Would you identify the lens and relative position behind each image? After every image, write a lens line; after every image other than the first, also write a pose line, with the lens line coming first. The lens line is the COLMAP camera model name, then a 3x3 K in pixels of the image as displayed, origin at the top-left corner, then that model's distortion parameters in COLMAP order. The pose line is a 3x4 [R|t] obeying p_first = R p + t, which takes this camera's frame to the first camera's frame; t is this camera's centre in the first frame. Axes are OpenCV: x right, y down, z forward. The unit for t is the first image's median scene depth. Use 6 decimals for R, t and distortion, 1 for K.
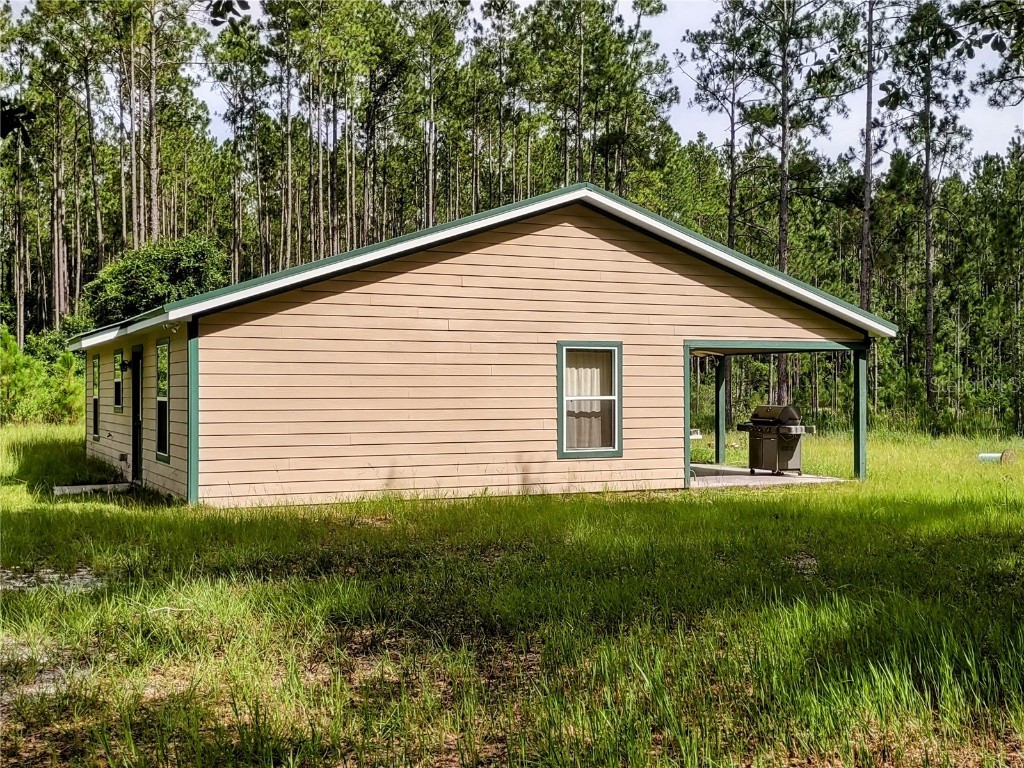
lens RADIAL K [[1151.0, 0, 513.1], [0, 1151.0, 380.4], [0, 0, 1]] dist [0.039800, 0.000000]
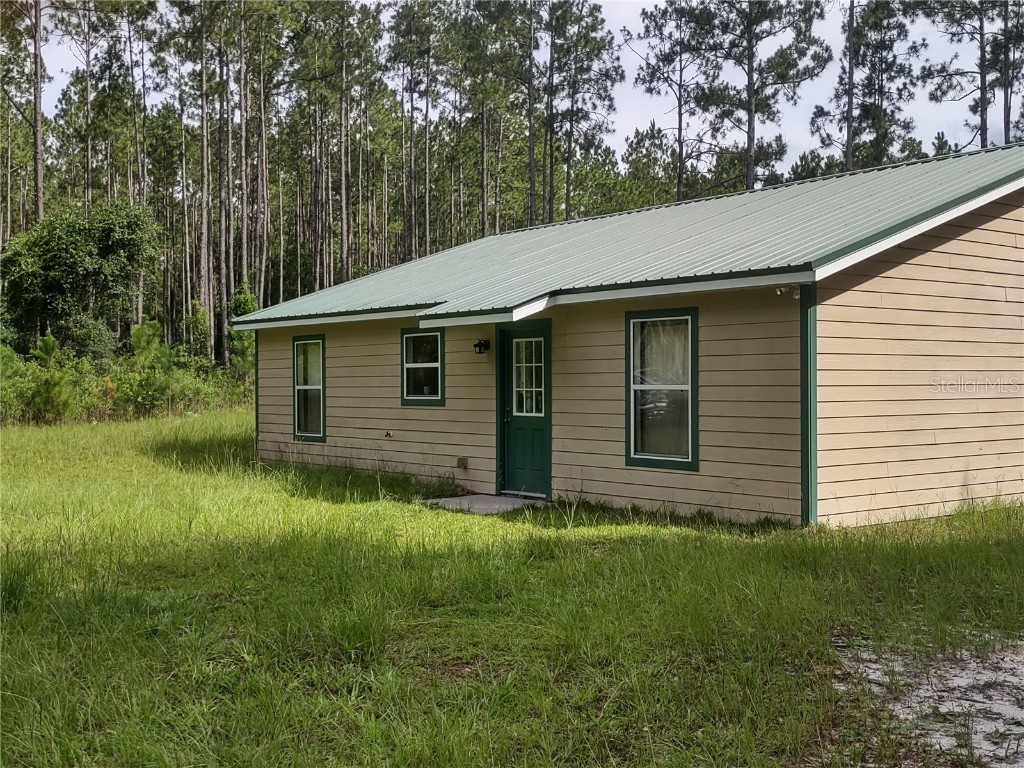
lens RADIAL K [[1151.0, 0, 518.3], [0, 1151.0, 380.1], [0, 0, 1]] dist [0.039800, 0.000000]
pose [[0.976877, -0.003567, 0.213771, -0.162734], [0.001911, 0.999967, 0.007951, 0.001430], [-0.213792, -0.007359, 0.976852, 0.078774]]
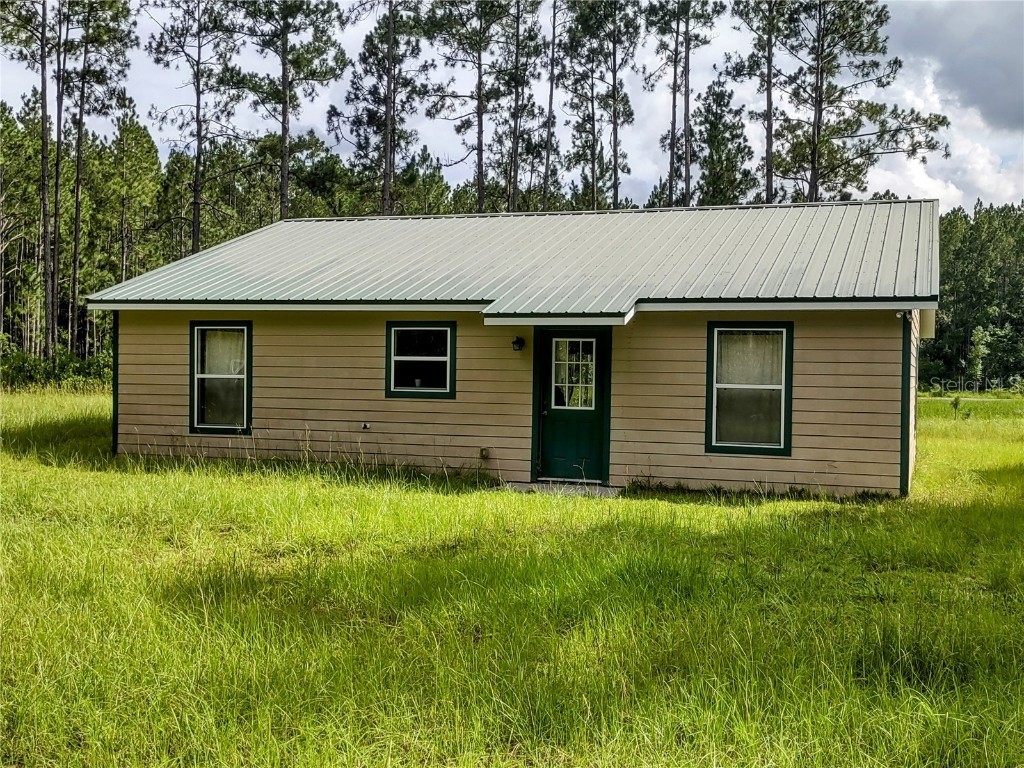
lens RADIAL K [[1151.0, 0, 514.8], [0, 1151.0, 395.2], [0, 0, 1]] dist [0.039800, 0.000000]
pose [[0.709483, -0.002059, 0.704720, -0.315866], [-0.024830, 0.999302, 0.027918, 0.000505], [-0.704285, -0.037306, 0.708936, 0.139773]]
